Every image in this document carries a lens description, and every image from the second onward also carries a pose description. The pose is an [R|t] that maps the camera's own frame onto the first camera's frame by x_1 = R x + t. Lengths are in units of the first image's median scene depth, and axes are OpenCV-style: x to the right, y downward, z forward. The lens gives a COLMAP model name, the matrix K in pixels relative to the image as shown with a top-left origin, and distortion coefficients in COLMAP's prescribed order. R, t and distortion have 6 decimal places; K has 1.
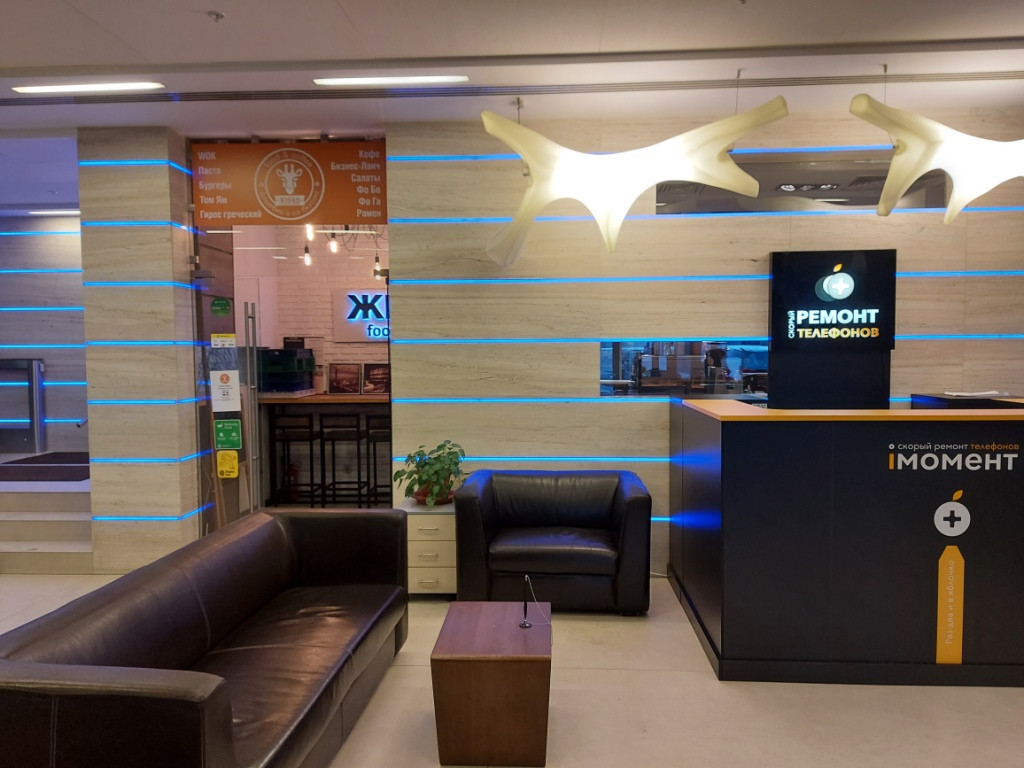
lens RADIAL K [[753.4, 0, 541.1], [0, 753.4, 387.7], [0, 0, 1]] dist [0.069963, -0.068637]
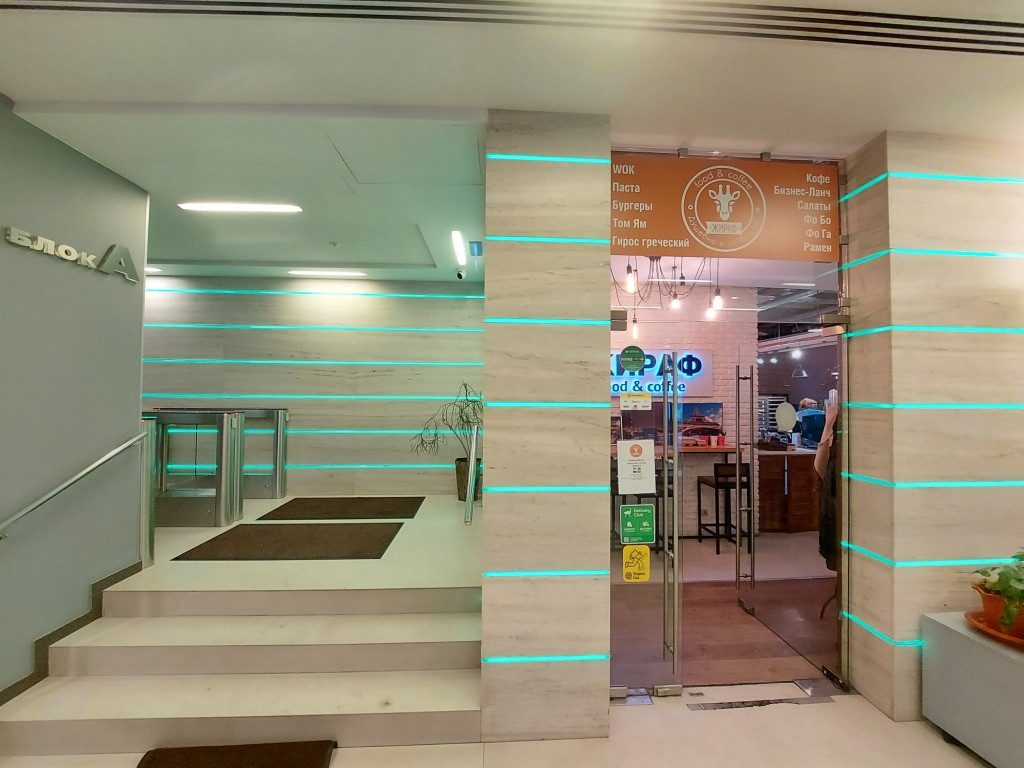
lens RADIAL K [[412.1, 0, 519.2], [0, 412.1, 380.0], [0, 0, 1]] dist [-0.020064, -0.000485]
pose [[0.995065, 0.016365, 0.097870, -0.616691], [-0.008049, 0.996369, -0.084762, -0.050035], [-0.098901, 0.083556, 0.991583, 0.638579]]
